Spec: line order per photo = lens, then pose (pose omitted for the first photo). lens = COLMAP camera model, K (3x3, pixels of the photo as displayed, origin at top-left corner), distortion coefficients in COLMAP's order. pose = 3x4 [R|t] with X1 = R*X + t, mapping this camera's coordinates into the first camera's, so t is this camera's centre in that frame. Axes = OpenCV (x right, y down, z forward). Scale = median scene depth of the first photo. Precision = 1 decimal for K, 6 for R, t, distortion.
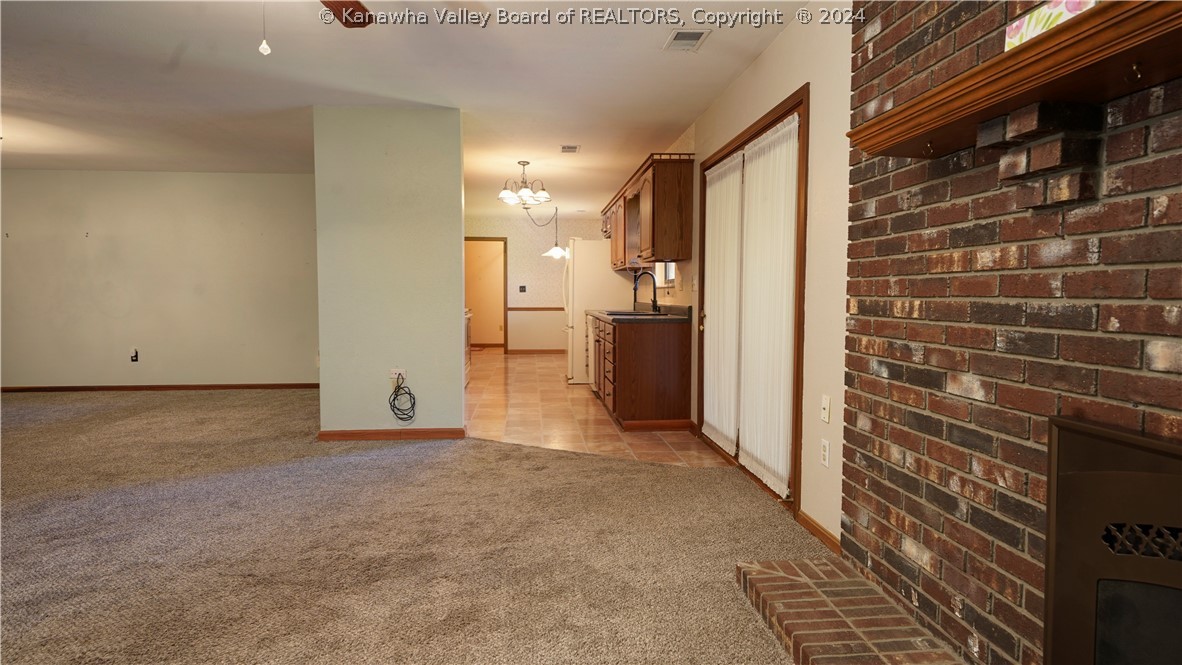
lens RADIAL K [[656.8, 0, 594.0], [0, 656.8, 325.9], [0, 0, 1]] dist [0.014390, -0.000870]
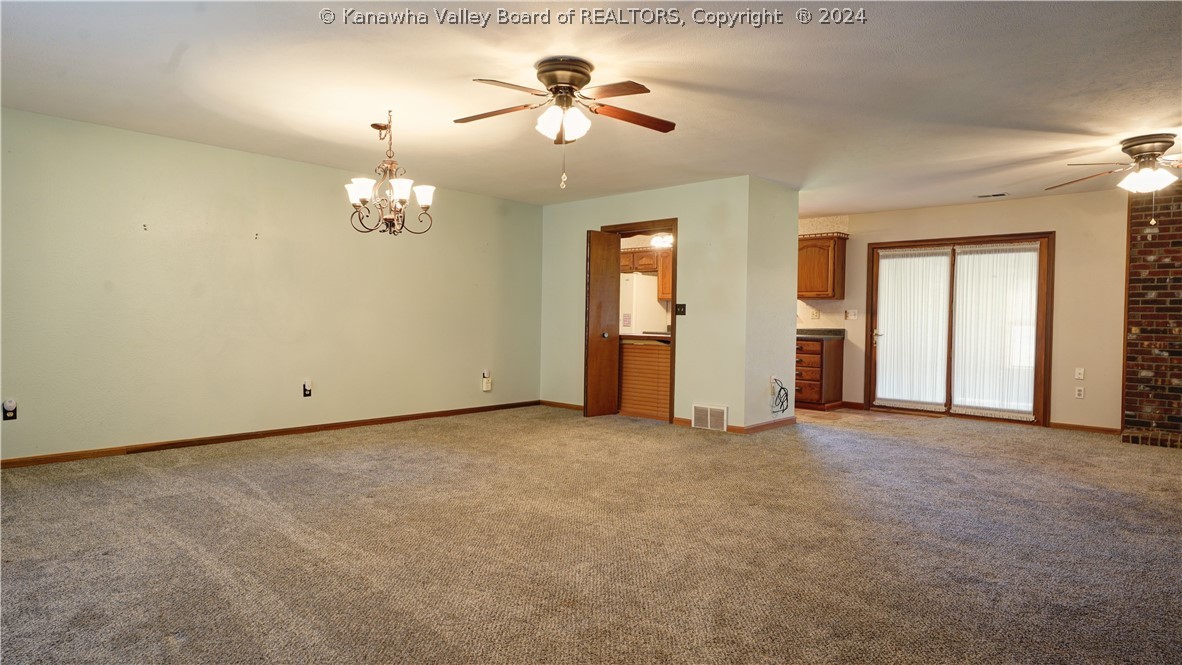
lens RADIAL K [[656.8, 0, 596.7], [0, 656.8, 329.1], [0, 0, 1]] dist [0.014390, -0.000870]
pose [[0.731579, -0.000319, 0.681756, -3.333884], [0.020106, 0.999575, -0.021107, -0.024902], [-0.681460, 0.029149, 0.731275, 0.593890]]
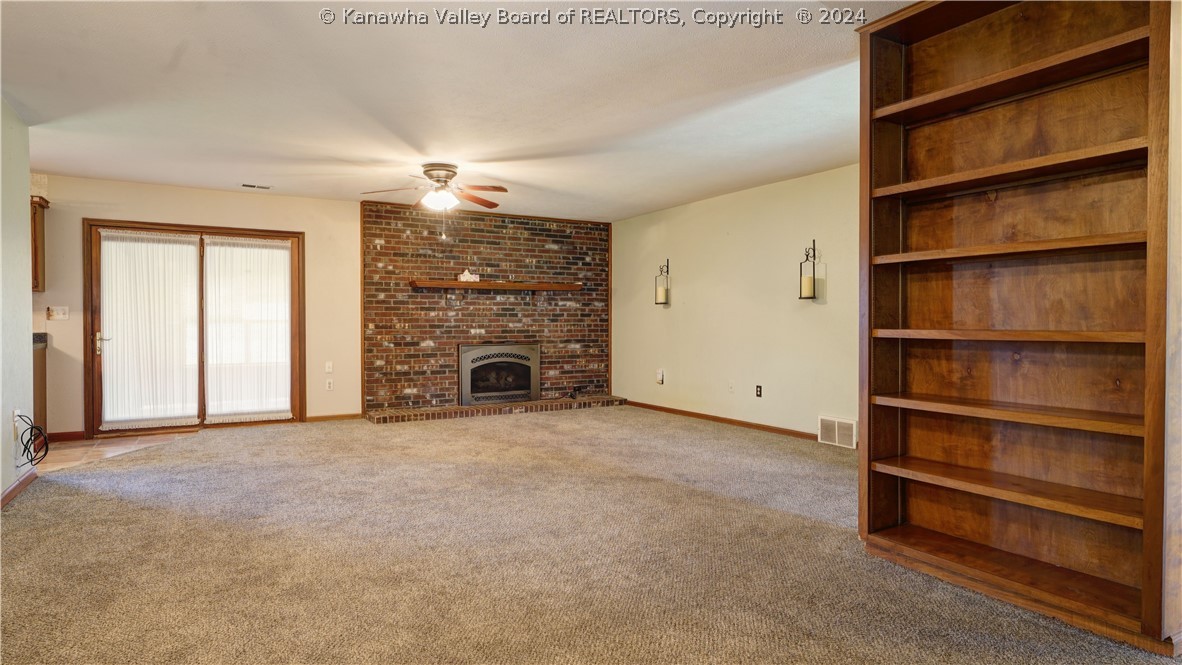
lens RADIAL K [[656.8, 0, 591.3], [0, 656.8, 333.2], [0, 0, 1]] dist [0.014390, -0.000870]
pose [[-0.416525, -0.013306, 0.909027, -3.130661], [0.048699, 0.998131, 0.036924, -0.067792], [-0.907819, 0.059648, -0.415099, 1.501886]]
